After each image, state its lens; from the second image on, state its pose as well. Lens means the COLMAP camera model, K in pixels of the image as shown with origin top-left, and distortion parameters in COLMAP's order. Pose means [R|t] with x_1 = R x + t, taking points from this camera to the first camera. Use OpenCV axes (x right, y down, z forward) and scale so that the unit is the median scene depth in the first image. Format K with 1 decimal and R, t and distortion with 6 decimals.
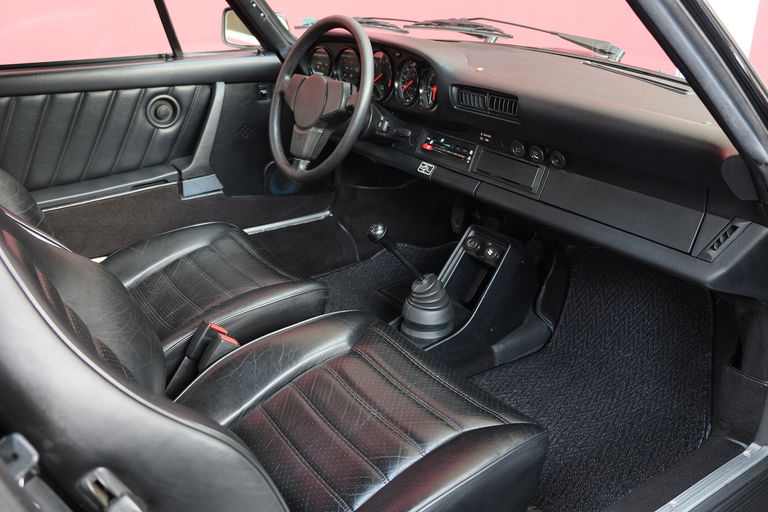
lens RADIAL K [[704.0, 0, 384.0], [0, 704.0, 256.8], [0, 0, 1]] dist [-0.022247, 0.000000]
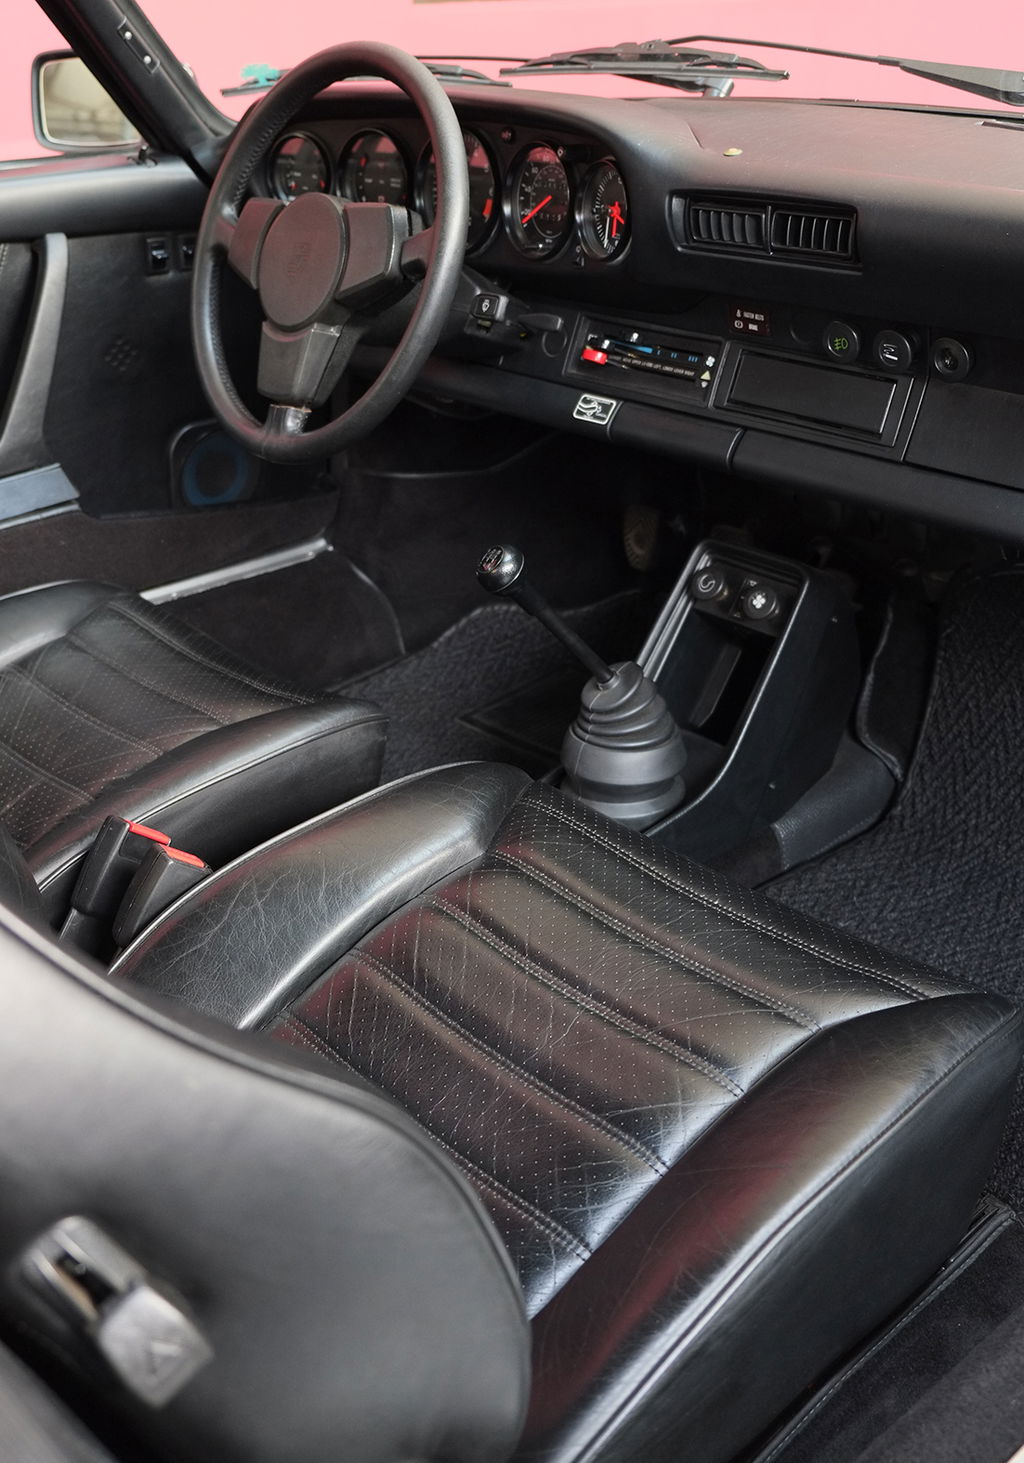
lens RADIAL K [[1599.9, 0, 512.1], [0, 1599.9, 733.6], [0, 0, 1]] dist [-0.053216, 0.000000]
pose [[0.993658, -0.077953, 0.081040, -0.082468], [0.073623, 0.995762, 0.055115, 0.008890], [-0.084993, -0.048800, 0.995186, 0.065827]]
